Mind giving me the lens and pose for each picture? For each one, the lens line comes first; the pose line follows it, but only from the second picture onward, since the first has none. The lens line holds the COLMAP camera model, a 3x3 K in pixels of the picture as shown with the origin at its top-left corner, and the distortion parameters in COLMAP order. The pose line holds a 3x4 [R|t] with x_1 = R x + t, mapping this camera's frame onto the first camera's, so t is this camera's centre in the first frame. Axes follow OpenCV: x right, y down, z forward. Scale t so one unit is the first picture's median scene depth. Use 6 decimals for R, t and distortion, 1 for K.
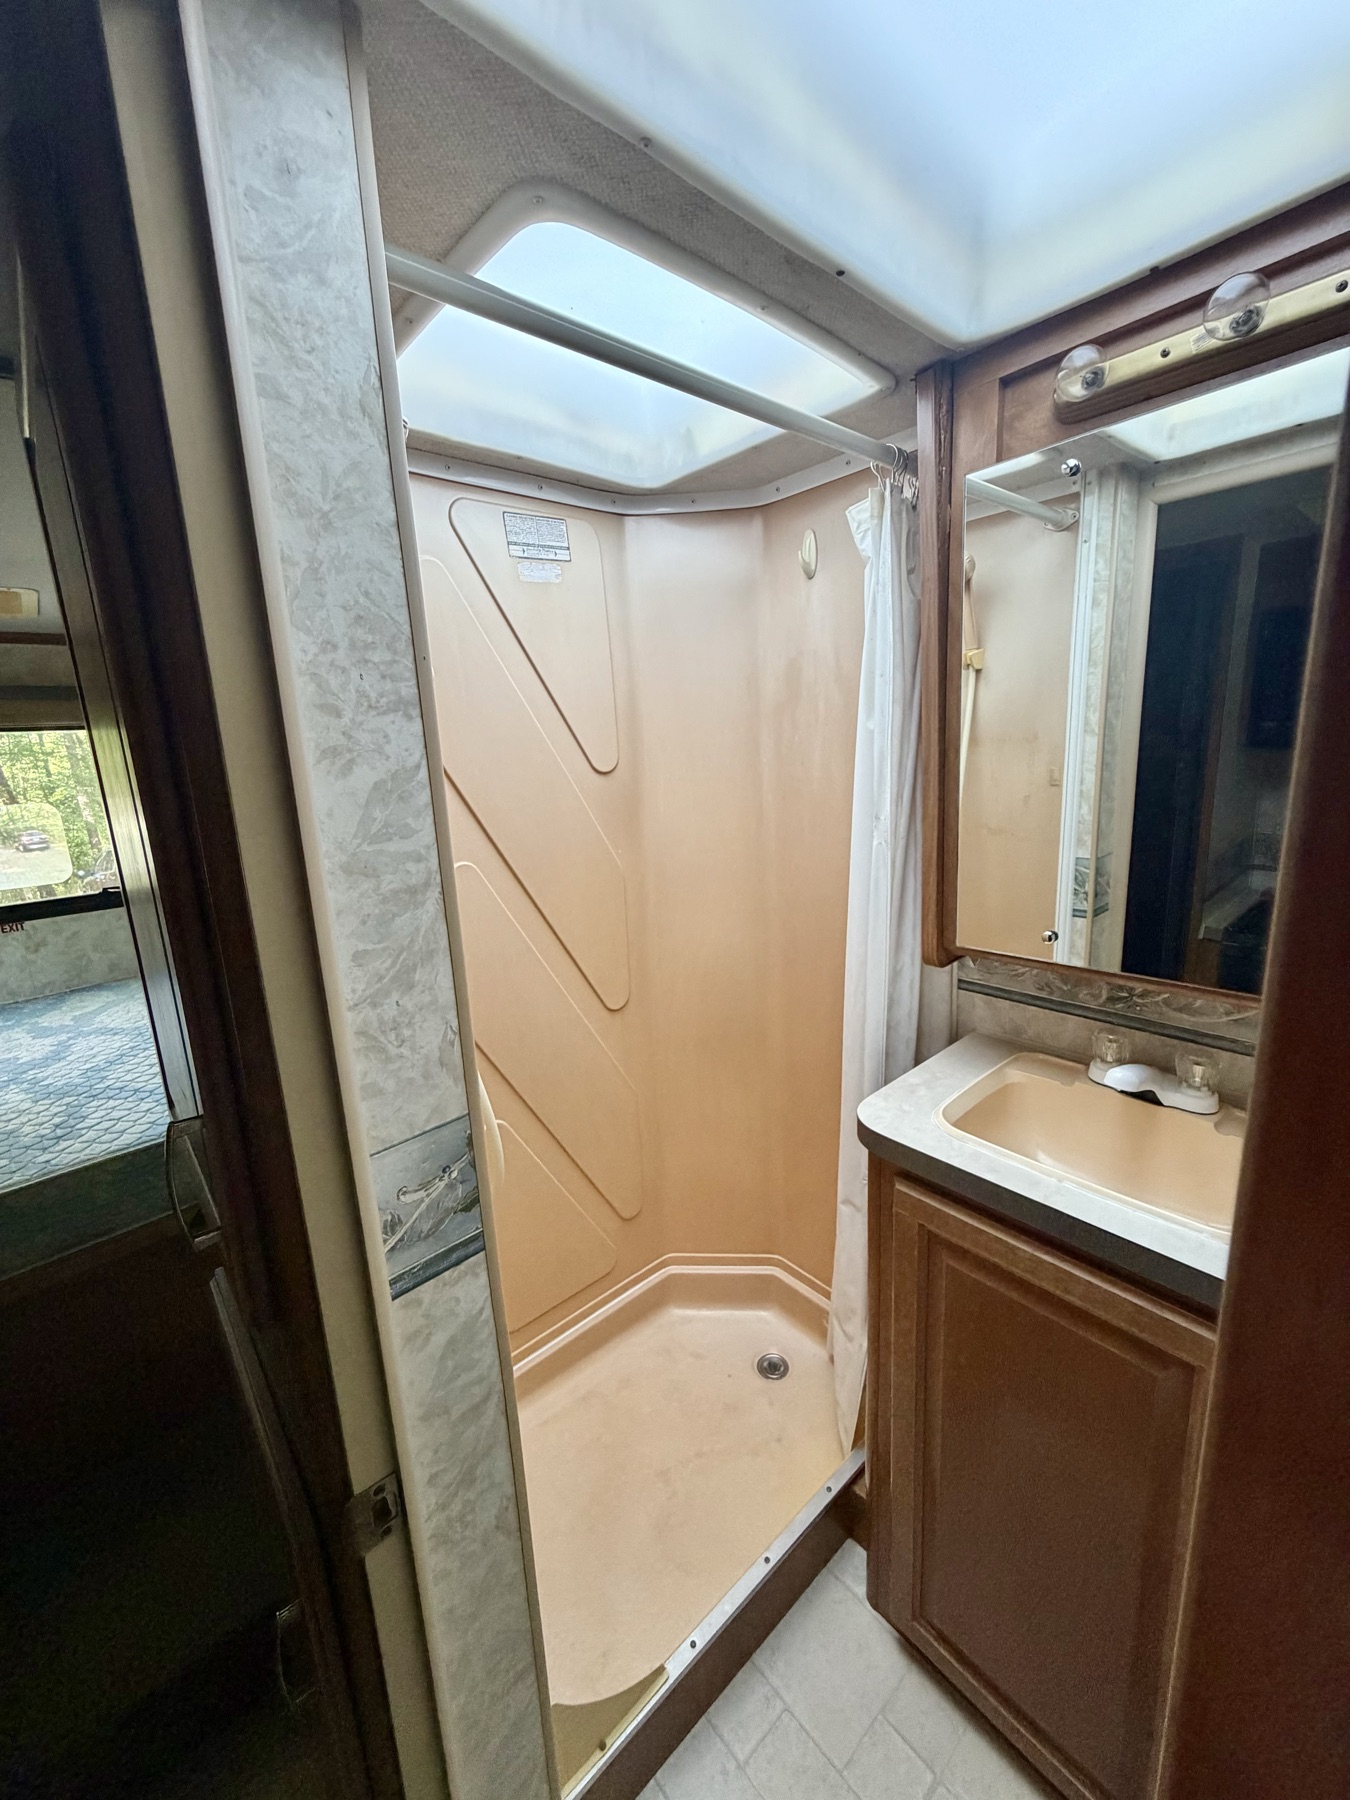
lens RADIAL K [[719.6, 0, 673.0], [0, 719.6, 896.6], [0, 0, 1]] dist [0.000017, 0.000169]
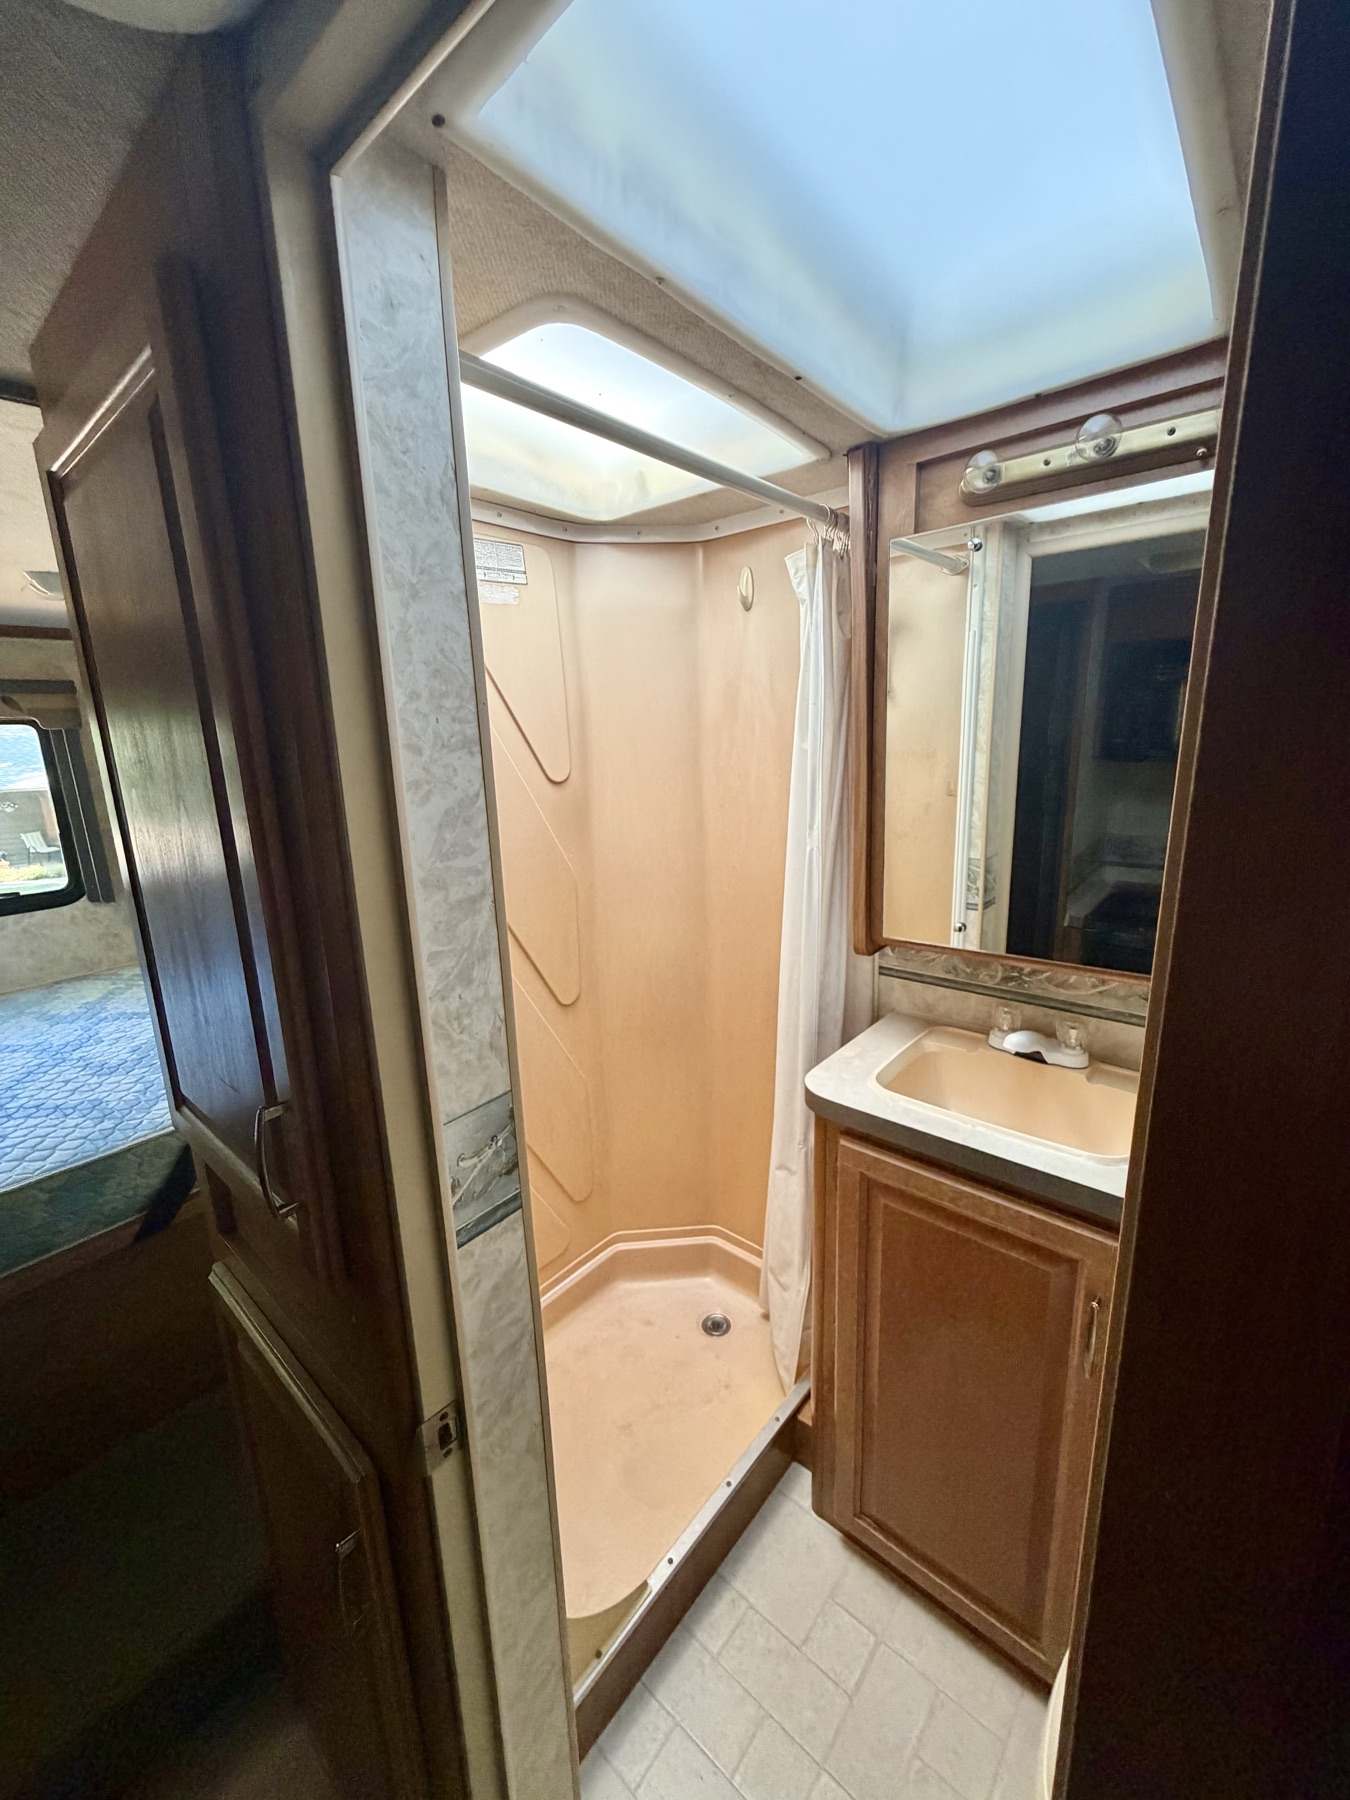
lens RADIAL K [[719.6, 0, 675.0], [0, 719.6, 896.9], [0, 0, 1]] dist [0.000017, 0.000169]
pose [[0.989766, -0.014668, 0.141944, -0.122717], [0.014022, 0.999886, 0.005550, -0.009302], [-0.142009, -0.003503, 0.989859, -0.128341]]
